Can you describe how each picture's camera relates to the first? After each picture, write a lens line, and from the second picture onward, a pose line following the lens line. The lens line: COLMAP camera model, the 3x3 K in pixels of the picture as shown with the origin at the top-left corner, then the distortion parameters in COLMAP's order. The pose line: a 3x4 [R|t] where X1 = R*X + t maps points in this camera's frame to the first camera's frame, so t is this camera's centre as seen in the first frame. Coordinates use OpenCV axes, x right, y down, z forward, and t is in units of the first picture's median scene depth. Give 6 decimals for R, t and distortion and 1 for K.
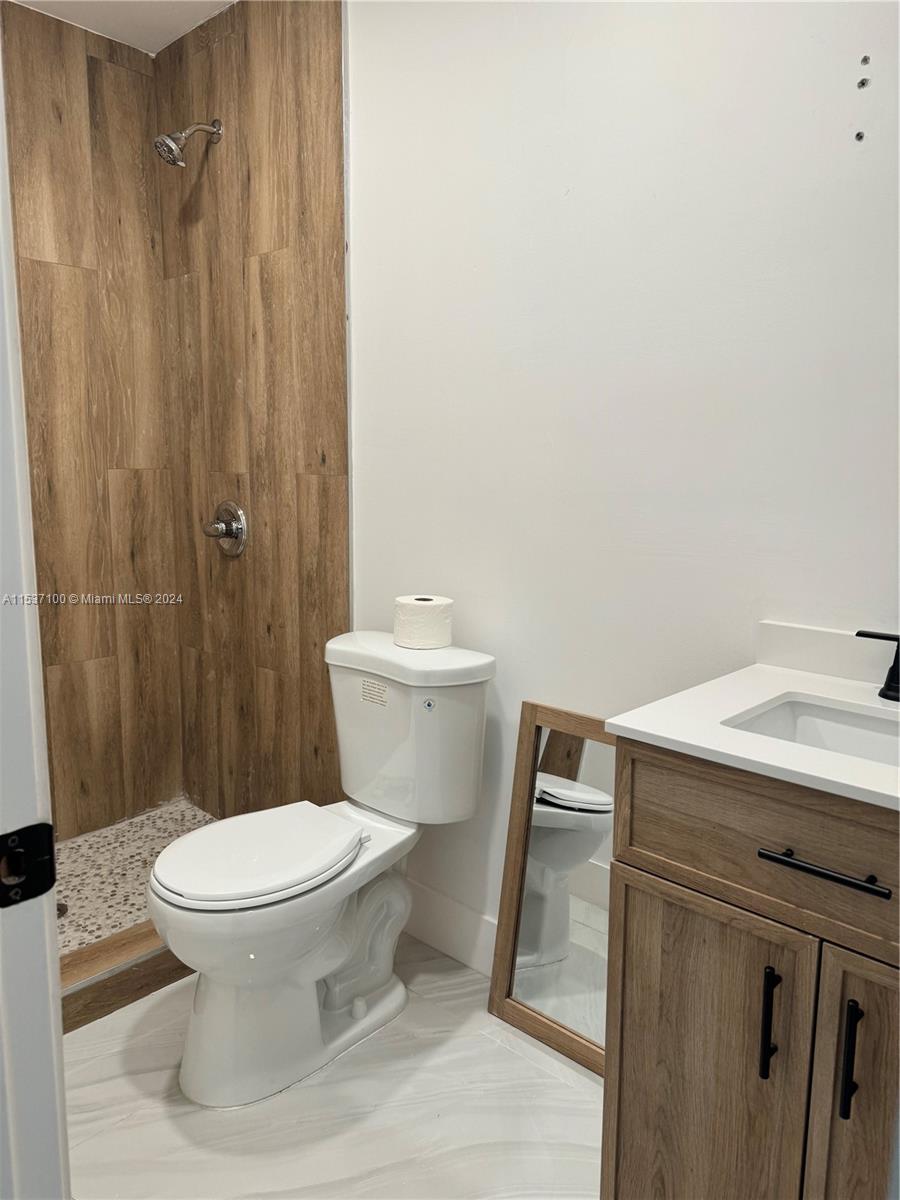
lens RADIAL K [[844.6, 0, 454.3], [0, 844.6, 607.6], [0, 0, 1]] dist [0.090803, -0.121690]
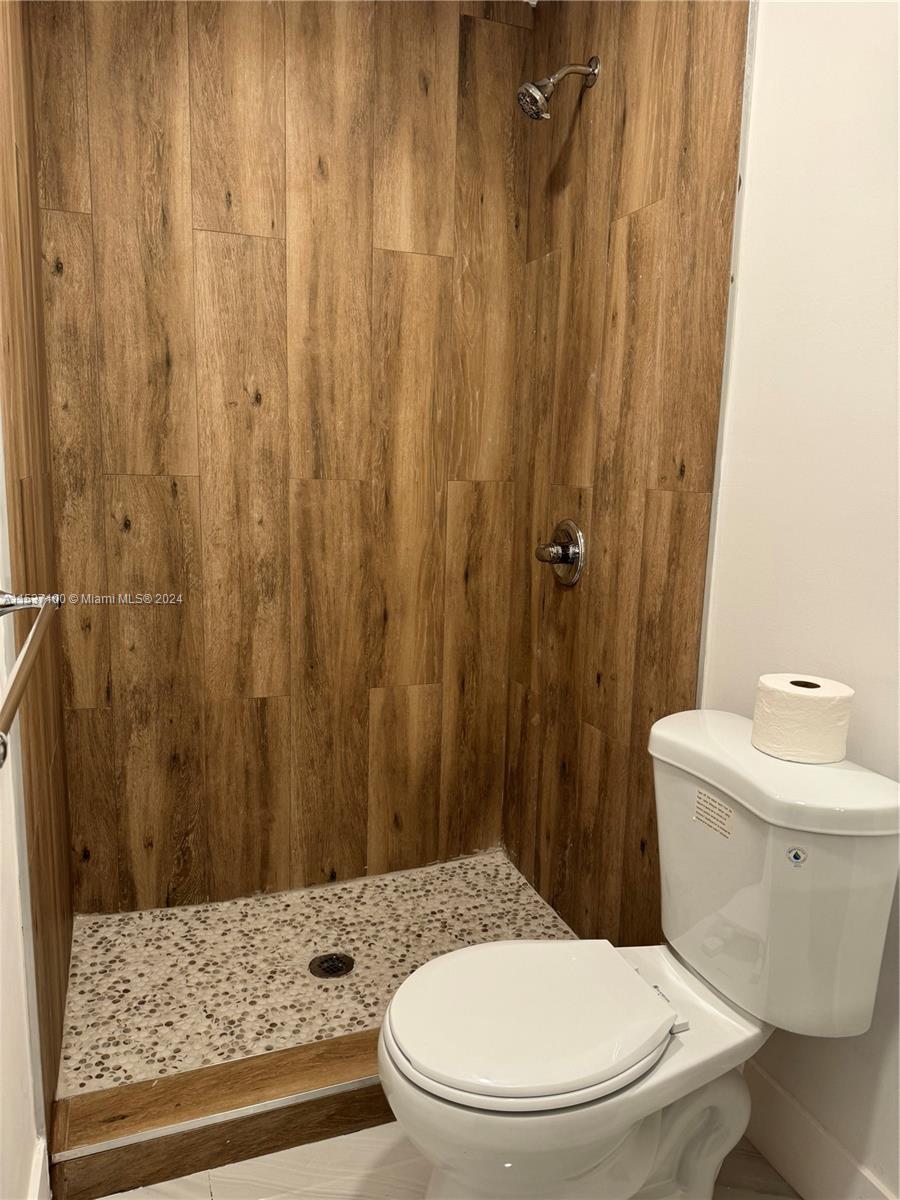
lens RADIAL K [[844.6, 0, 454.3], [0, 844.6, 607.6], [0, 0, 1]] dist [0.090803, -0.121690]
pose [[0.897155, 0.083117, -0.433826, 0.003307], [-0.087095, 0.996142, 0.010739, -0.039374], [0.433045, 0.028150, 0.900933, 0.207569]]
